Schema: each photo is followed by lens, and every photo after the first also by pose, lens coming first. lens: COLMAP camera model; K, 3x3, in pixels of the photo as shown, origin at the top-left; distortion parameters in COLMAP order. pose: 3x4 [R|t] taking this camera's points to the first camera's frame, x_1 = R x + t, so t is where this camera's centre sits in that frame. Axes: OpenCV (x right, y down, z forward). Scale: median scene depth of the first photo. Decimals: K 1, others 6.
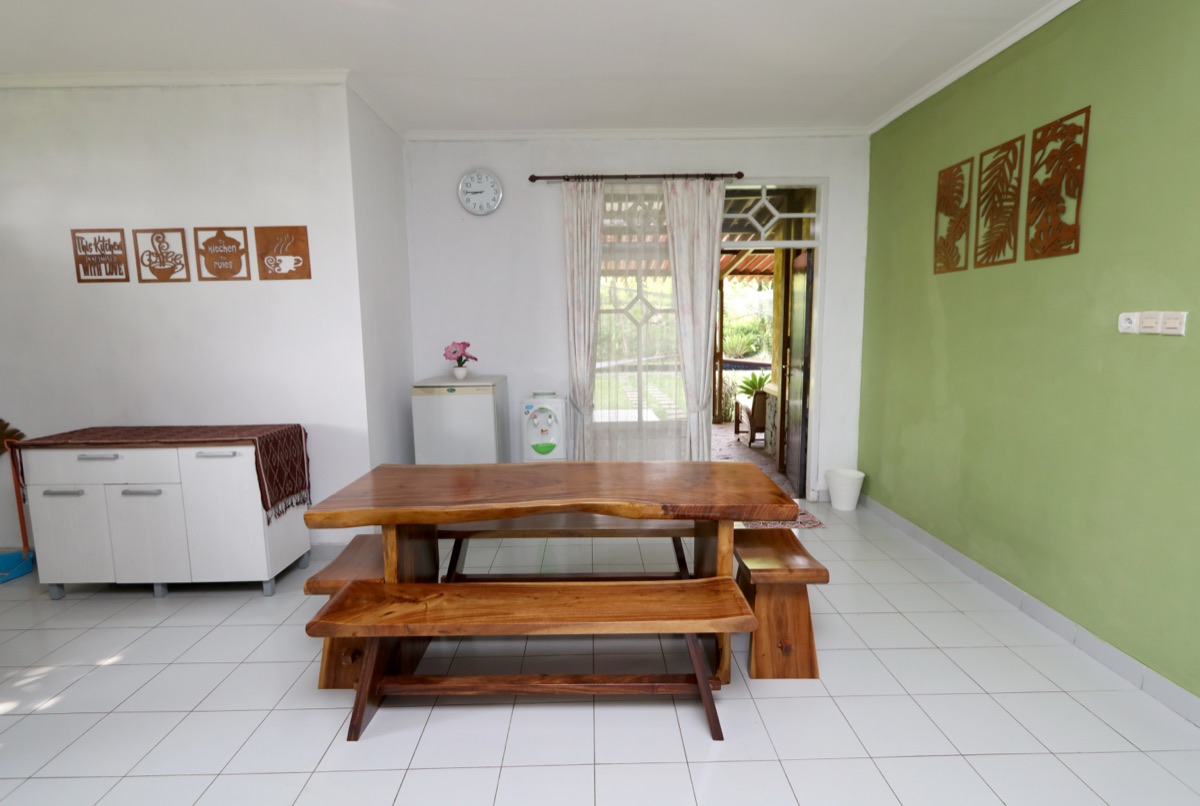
lens RADIAL K [[552.6, 0, 597.7], [0, 552.6, 395.5], [0, 0, 1]] dist [-0.001623, -0.000130]
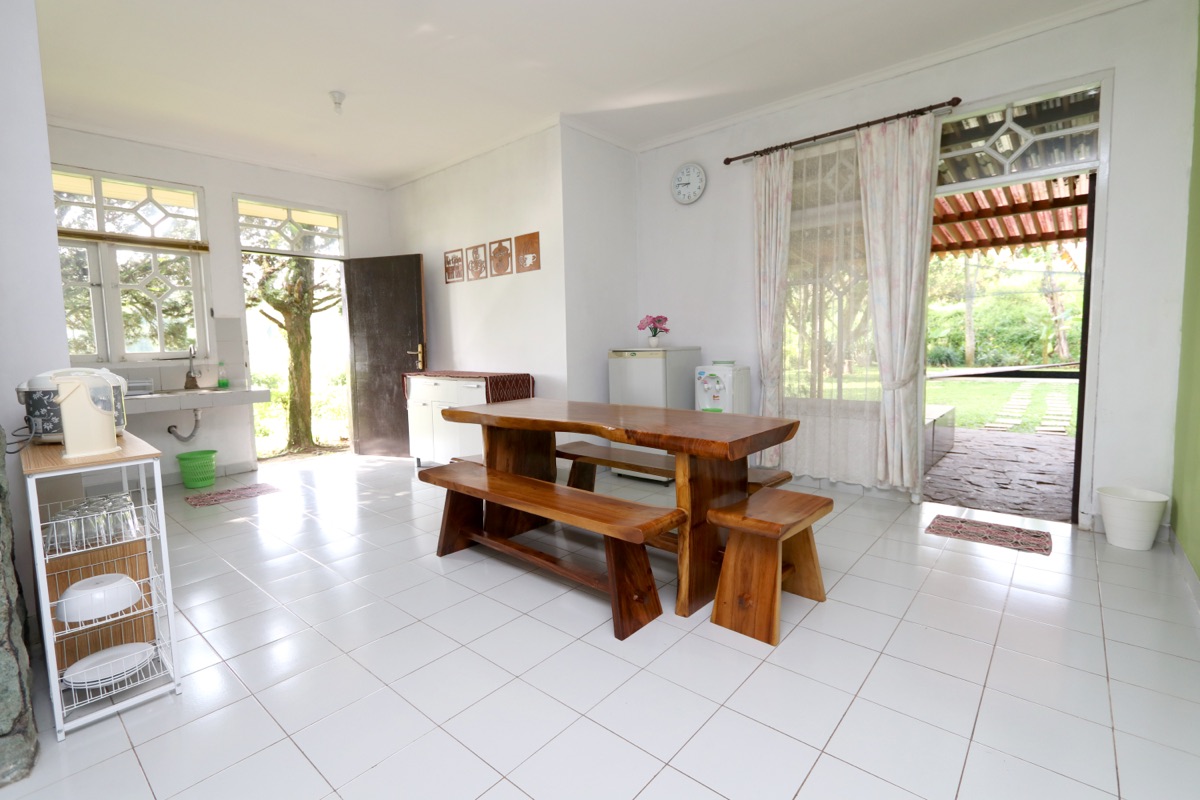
lens RADIAL K [[546.3, 0, 601.2], [0, 546.3, 388.4], [0, 0, 1]] dist [-0.000790, -0.000501]
pose [[0.748628, 0.054146, -0.660775, 0.520257], [-0.071129, 0.997466, 0.001150, 0.075810], [0.659163, 0.046139, 0.750583, 0.083136]]
